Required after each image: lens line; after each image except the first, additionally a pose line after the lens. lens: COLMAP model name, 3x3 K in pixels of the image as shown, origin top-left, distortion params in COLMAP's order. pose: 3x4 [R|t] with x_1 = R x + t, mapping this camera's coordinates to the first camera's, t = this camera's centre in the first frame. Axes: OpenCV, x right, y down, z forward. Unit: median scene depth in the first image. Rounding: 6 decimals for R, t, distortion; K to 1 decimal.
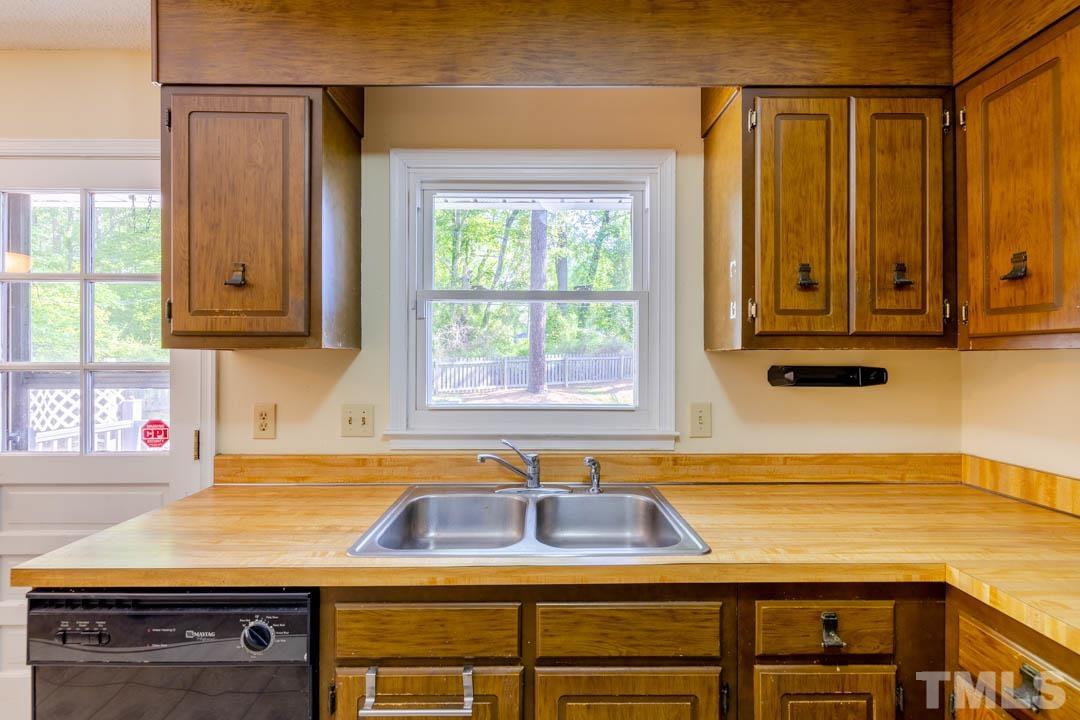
lens RADIAL K [[460.9, 0, 541.9], [0, 460.9, 357.8], [0, 0, 1]] dist [0.002310, -0.001604]
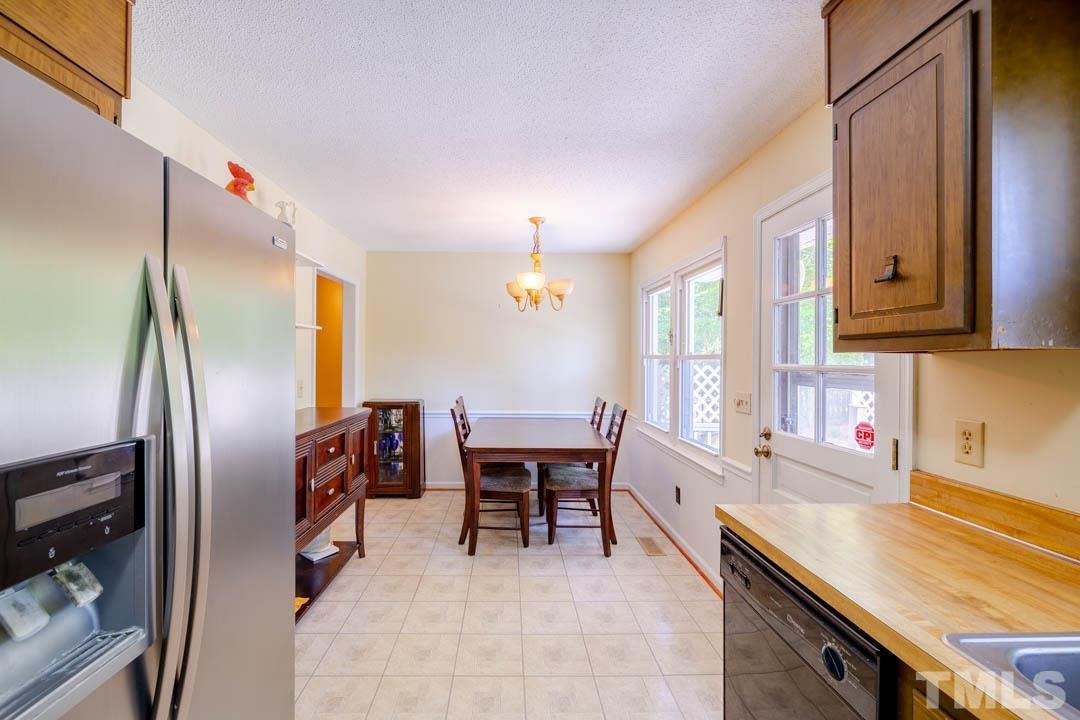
lens RADIAL K [[460.9, 0, 514.9], [0, 460.9, 359.5], [0, 0, 1]] dist [0.002310, -0.001604]
pose [[0.012457, -0.000824, -0.999922, 0.226278], [-0.007128, 0.999974, -0.000913, 0.001624], [0.999897, 0.007139, 0.012451, 0.259087]]
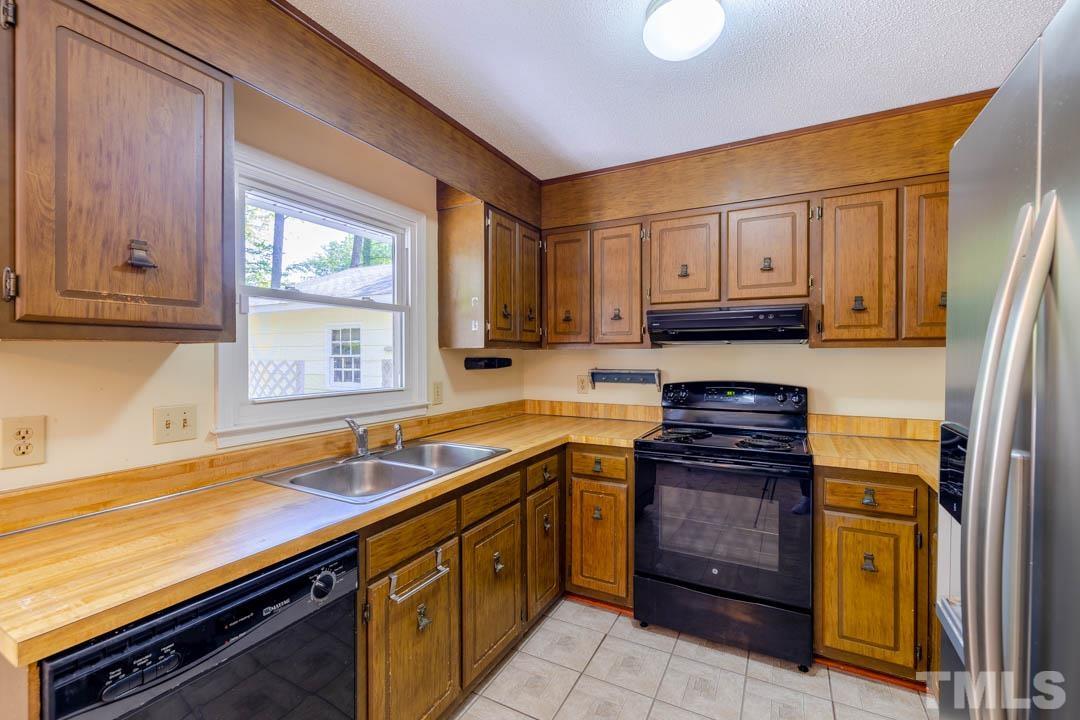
lens RADIAL K [[460.9, 0, 536.0], [0, 460.9, 355.8], [0, 0, 1]] dist [0.002310, -0.001604]
pose [[0.483003, -0.004892, 0.875605, -1.047511], [0.001363, 0.999987, 0.004834, 0.003690], [-0.875618, -0.001141, 0.483003, -0.044147]]
